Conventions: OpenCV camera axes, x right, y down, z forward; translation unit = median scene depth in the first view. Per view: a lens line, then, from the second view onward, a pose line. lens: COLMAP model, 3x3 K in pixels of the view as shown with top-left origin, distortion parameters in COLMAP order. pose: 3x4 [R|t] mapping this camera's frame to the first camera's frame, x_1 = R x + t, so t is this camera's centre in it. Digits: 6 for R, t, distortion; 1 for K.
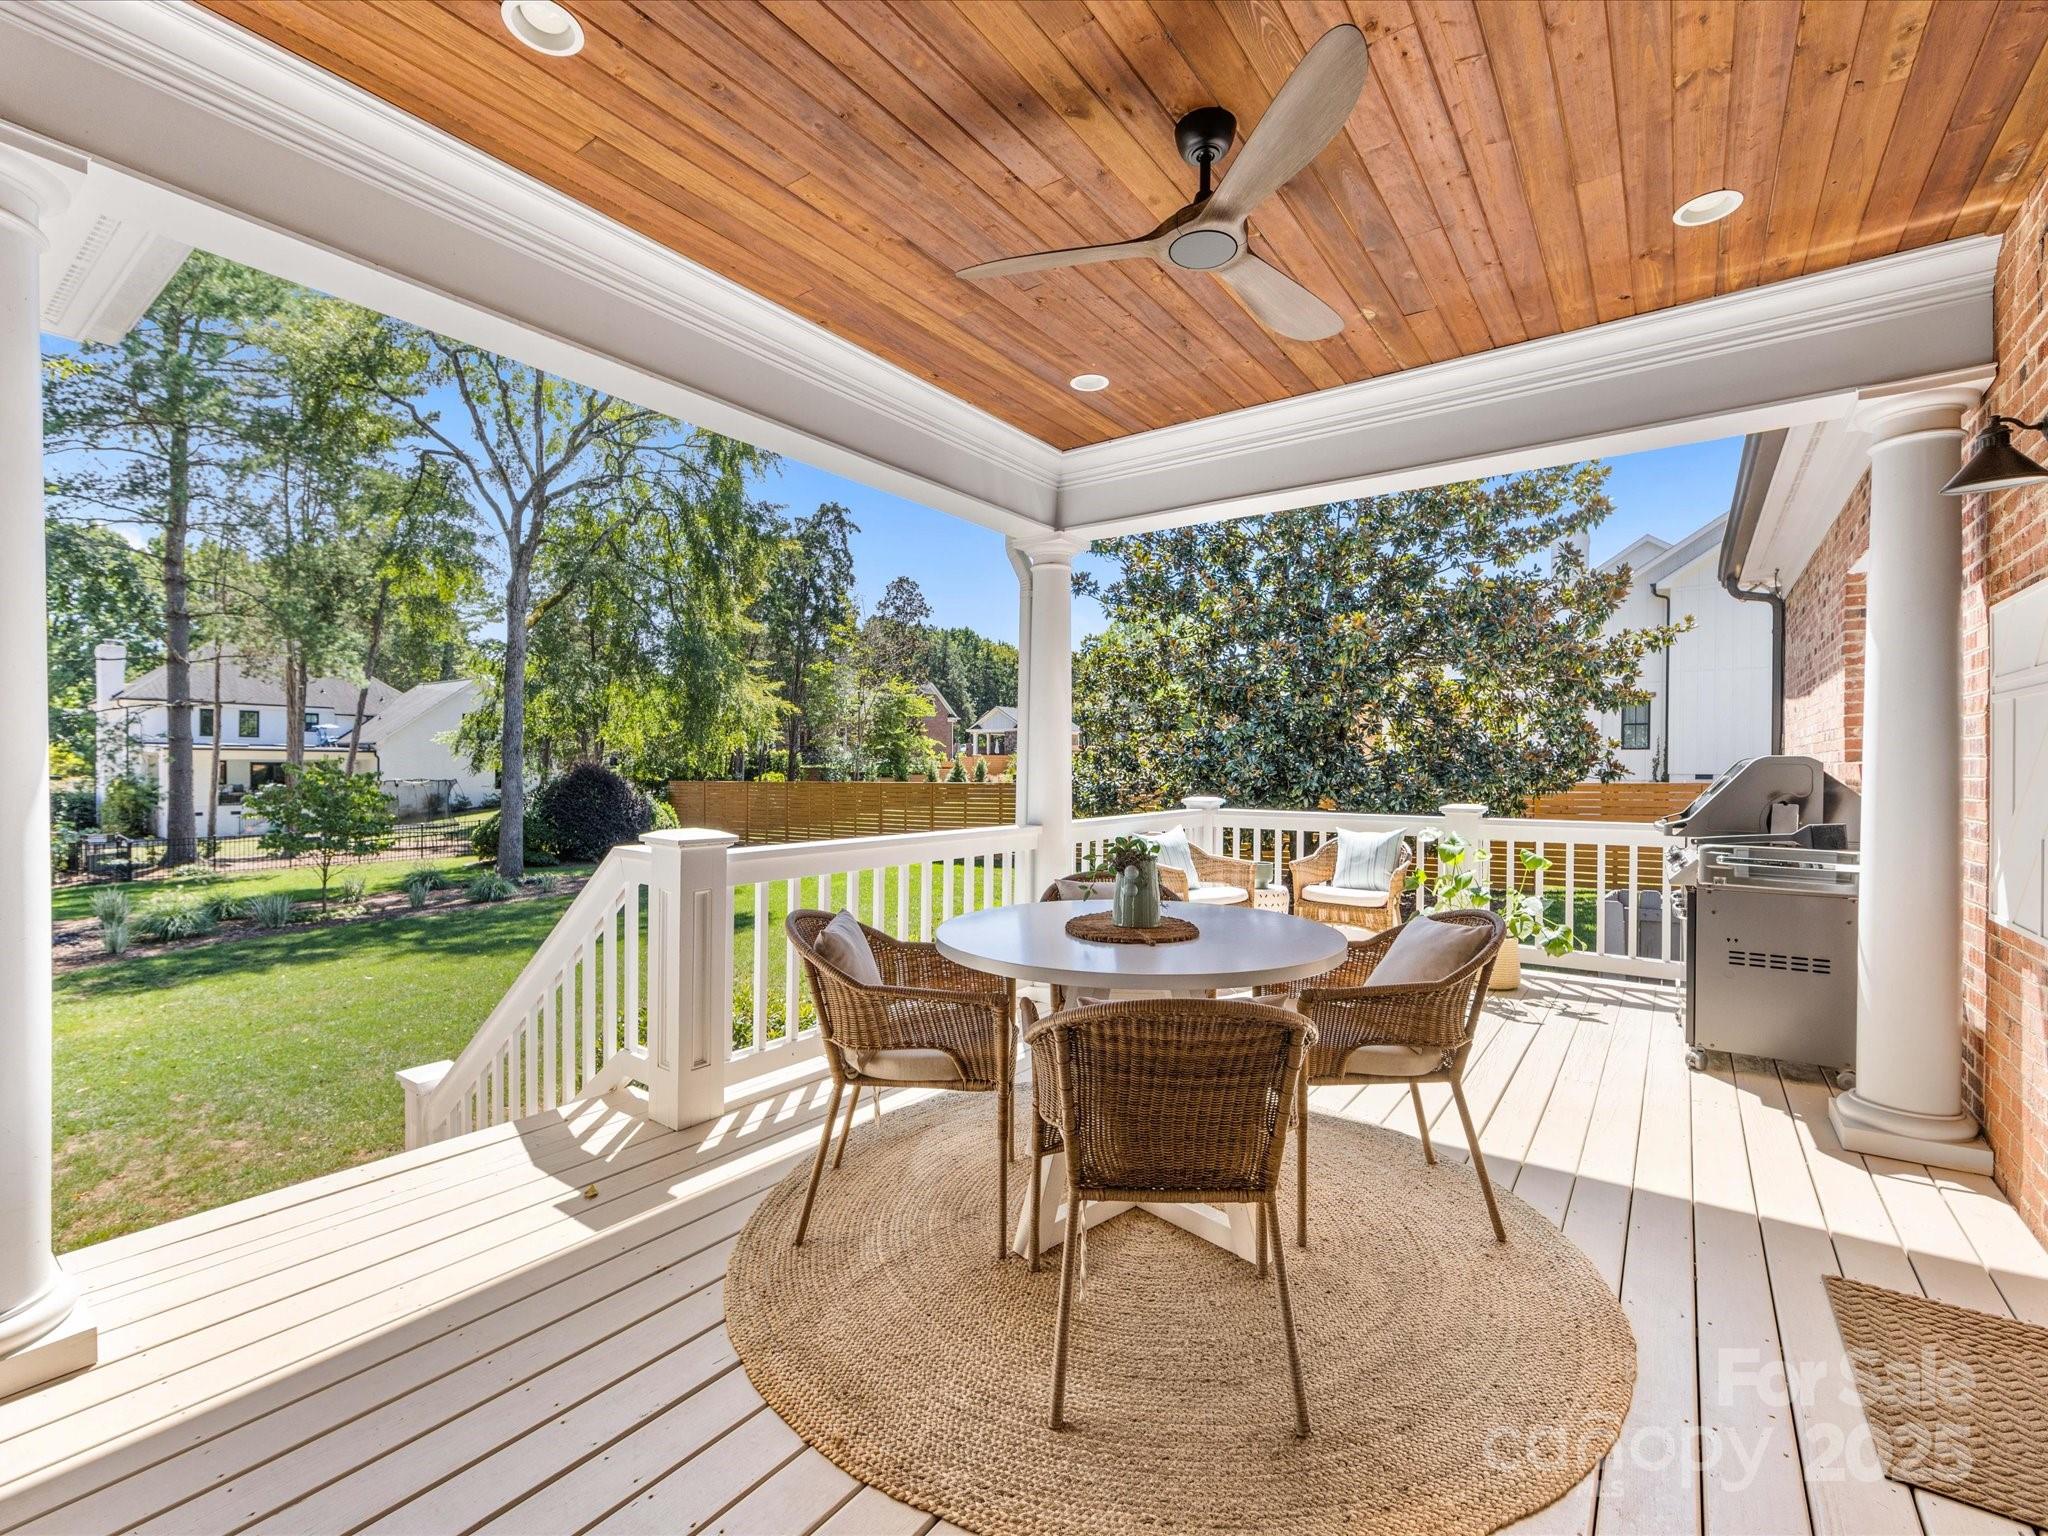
lens RADIAL K [[915.1, 0, 1021.9], [0, 915.1, 770.4], [0, 0, 1]] dist [-0.001087, -0.000157]
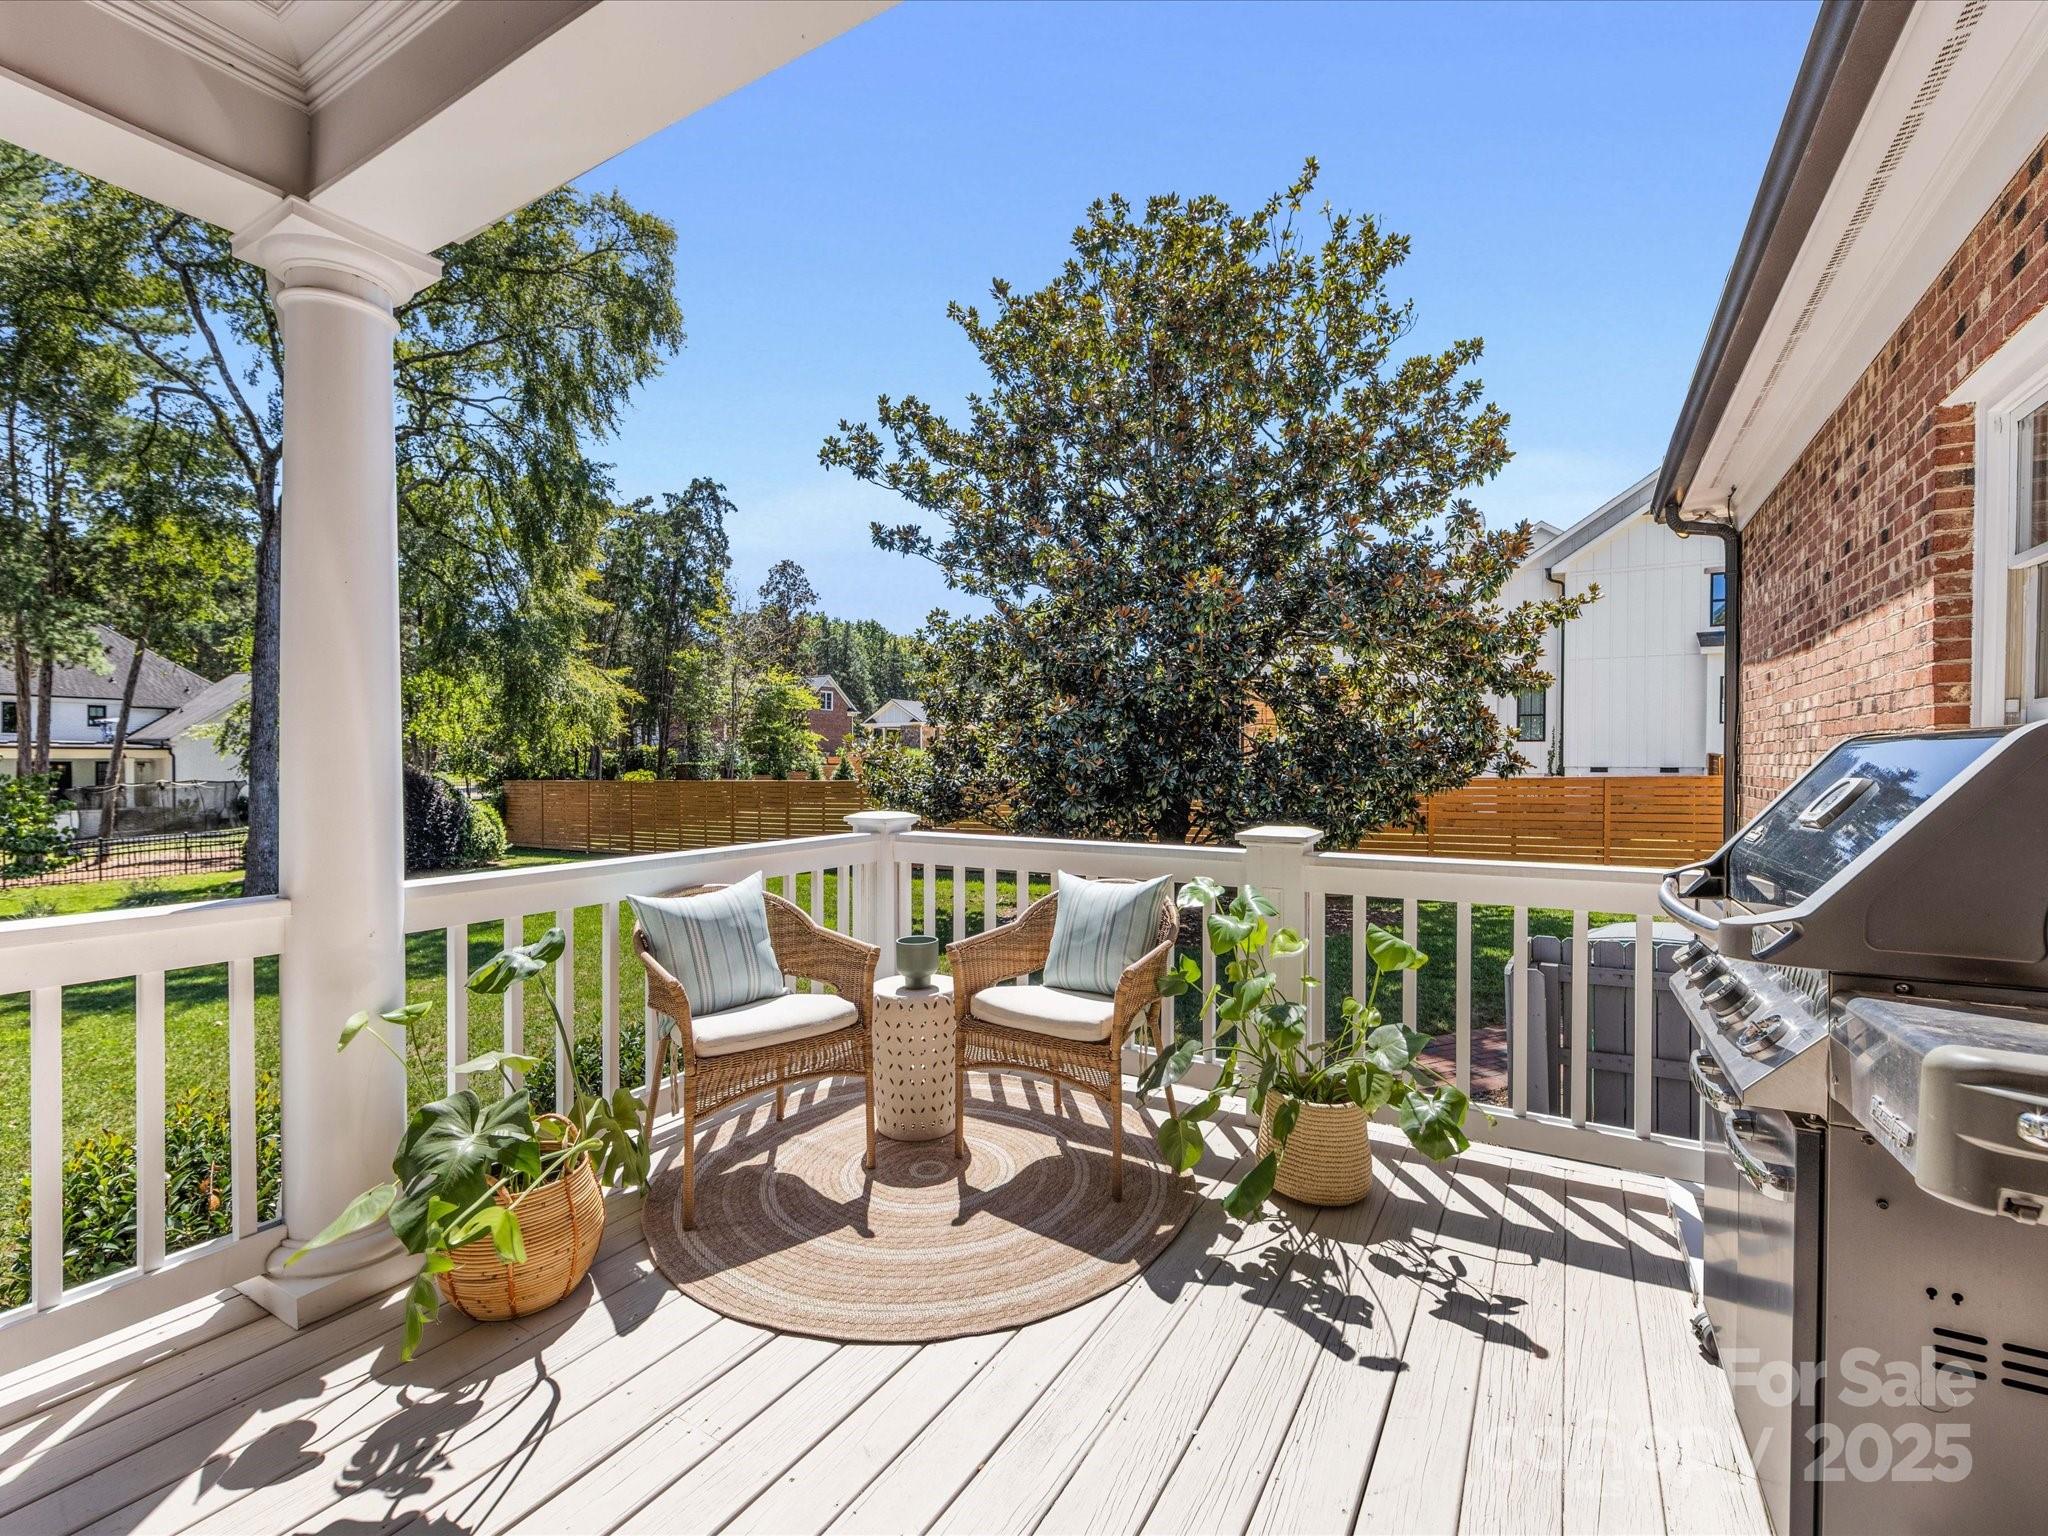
lens RADIAL K [[915.1, 0, 1025.4], [0, 915.1, 767.2], [0, 0, 1]] dist [-0.001087, -0.000157]
pose [[0.995833, -0.005195, 0.091051, 0.093157], [0.005073, 0.999986, 0.001575, -0.000110], [-0.091058, -0.001106, 0.995845, 0.155065]]
